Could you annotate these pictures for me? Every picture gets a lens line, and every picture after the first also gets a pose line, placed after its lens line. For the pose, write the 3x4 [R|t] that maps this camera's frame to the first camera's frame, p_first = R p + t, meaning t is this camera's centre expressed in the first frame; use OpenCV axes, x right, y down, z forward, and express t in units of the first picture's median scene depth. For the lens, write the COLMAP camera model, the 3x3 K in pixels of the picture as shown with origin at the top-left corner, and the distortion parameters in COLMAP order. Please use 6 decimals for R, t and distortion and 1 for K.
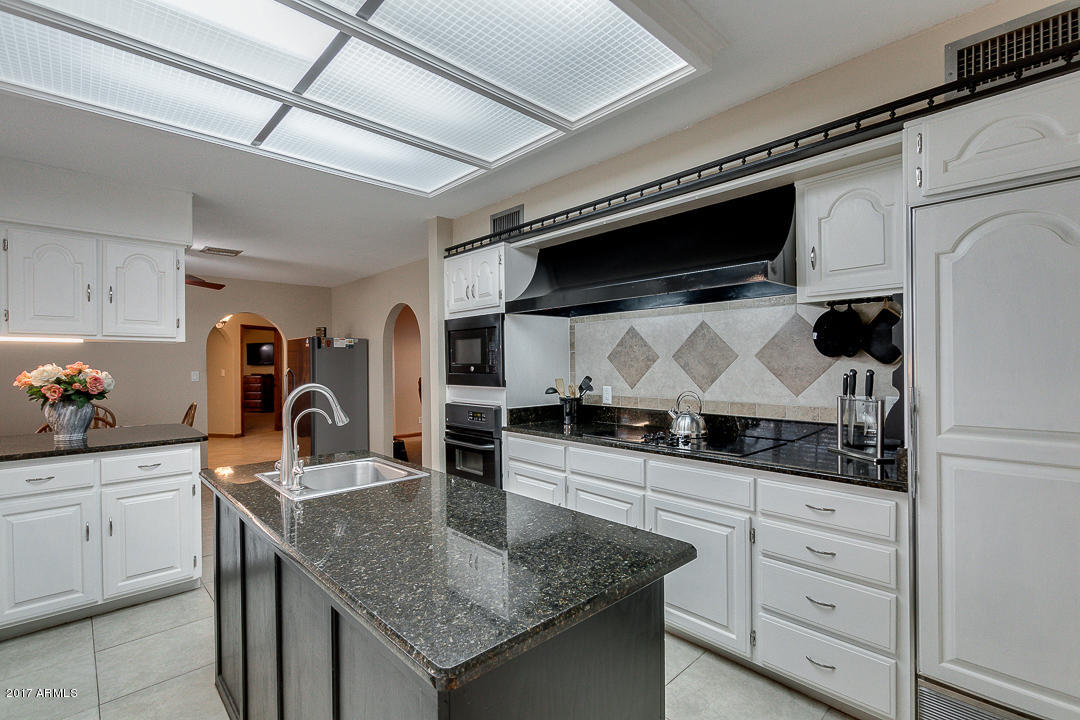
lens RADIAL K [[488.2, 0, 542.9], [0, 488.2, 360.4], [0, 0, 1]] dist [0.003400, 0.000075]
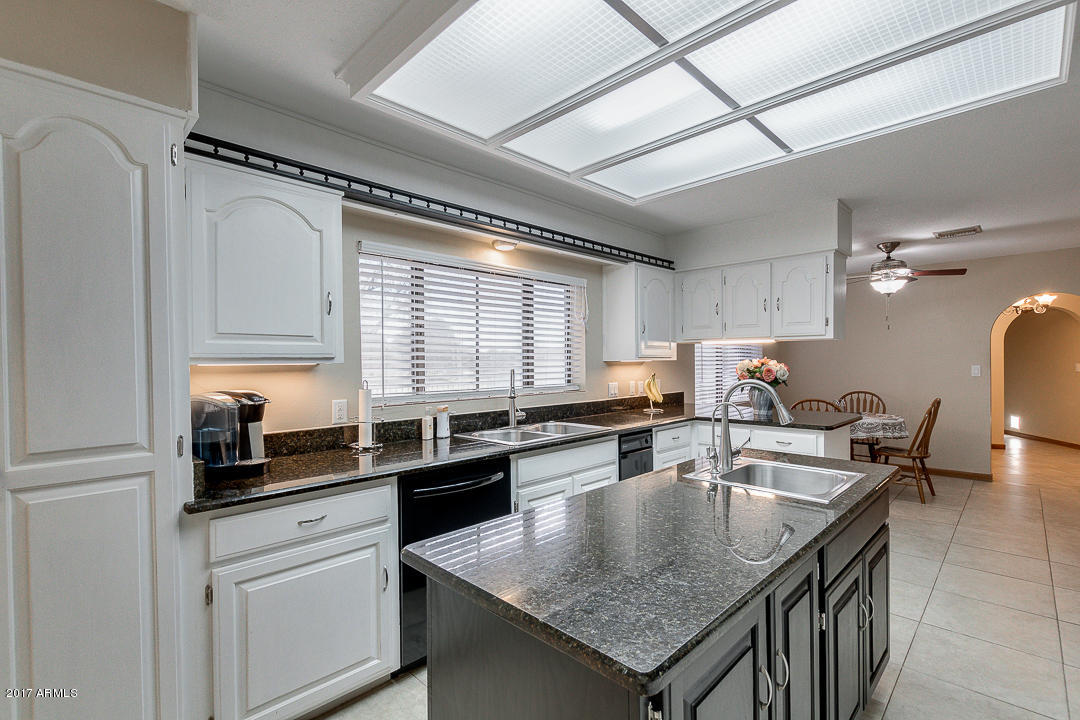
lens RADIAL K [[488.2, 0, 543.0], [0, 488.2, 363.6], [0, 0, 1]] dist [0.003400, 0.000075]
pose [[0.024164, 0.012995, -0.999624, 0.370536], [0.010187, 0.999860, 0.013244, -0.003495], [0.999656, -0.010504, 0.024029, 0.356652]]
